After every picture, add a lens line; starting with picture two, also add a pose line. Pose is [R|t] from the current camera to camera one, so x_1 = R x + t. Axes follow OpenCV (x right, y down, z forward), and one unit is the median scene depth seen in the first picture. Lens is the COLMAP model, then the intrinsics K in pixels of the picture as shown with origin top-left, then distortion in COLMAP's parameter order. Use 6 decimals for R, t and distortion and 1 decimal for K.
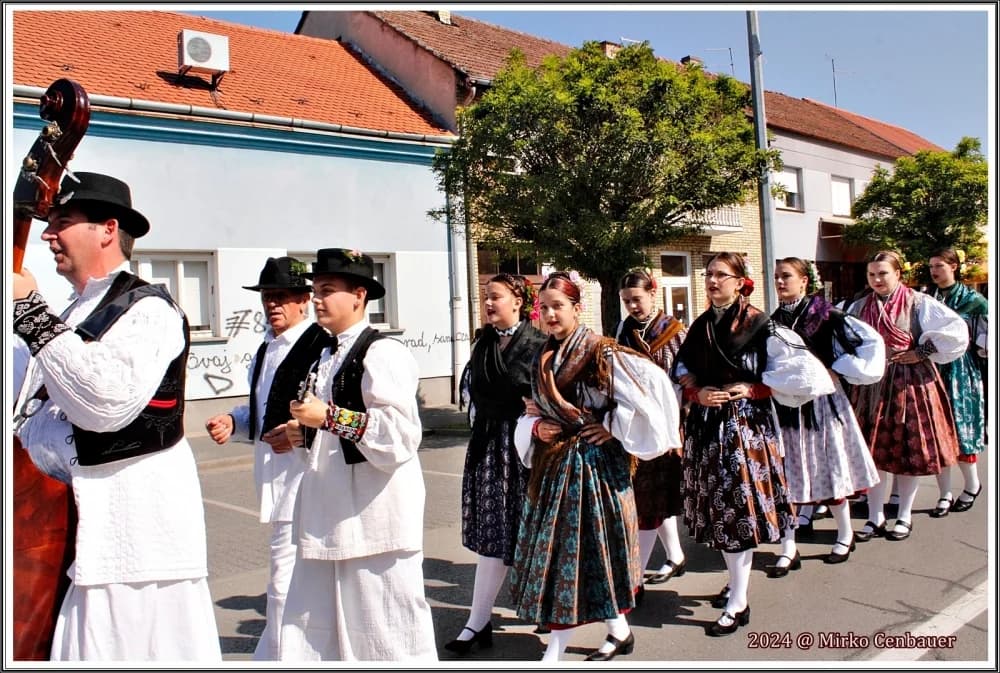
lens RADIAL K [[844.7, 0, 524.2], [0, 844.7, 336.8], [0, 0, 1]] dist [-0.139164, 0.124038]
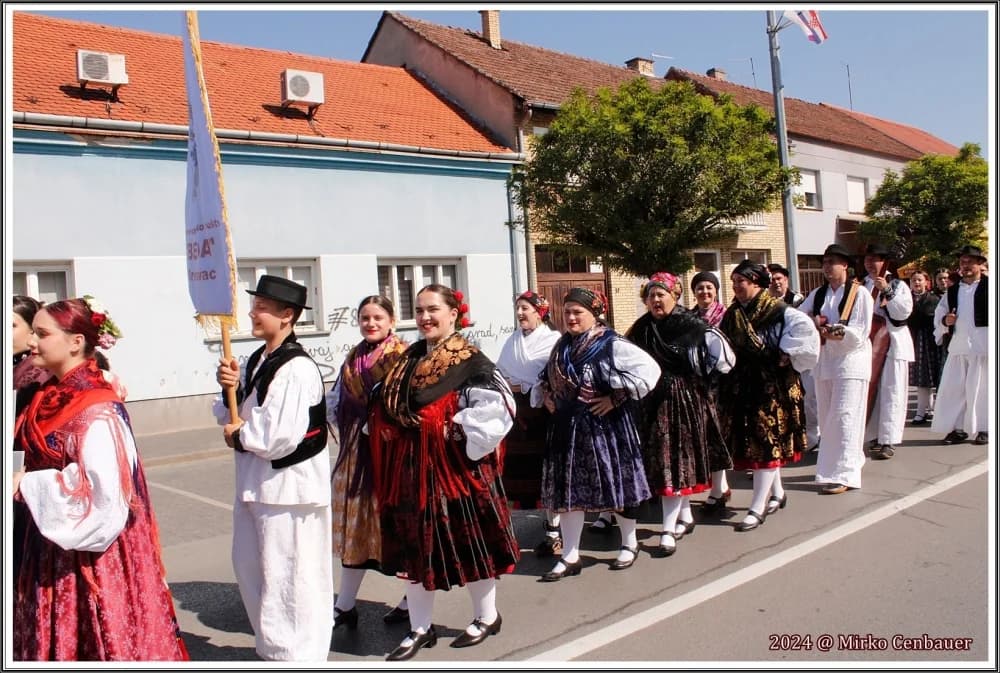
lens RADIAL K [[887.2, 0, 488.7], [0, 887.2, 341.9], [0, 0, 1]] dist [-0.166708, 0.166534]
pose [[0.998749, -0.015238, -0.047632, -0.064543], [0.015692, 0.999835, 0.009185, 0.007441], [0.047484, -0.009921, 0.998823, -0.208067]]
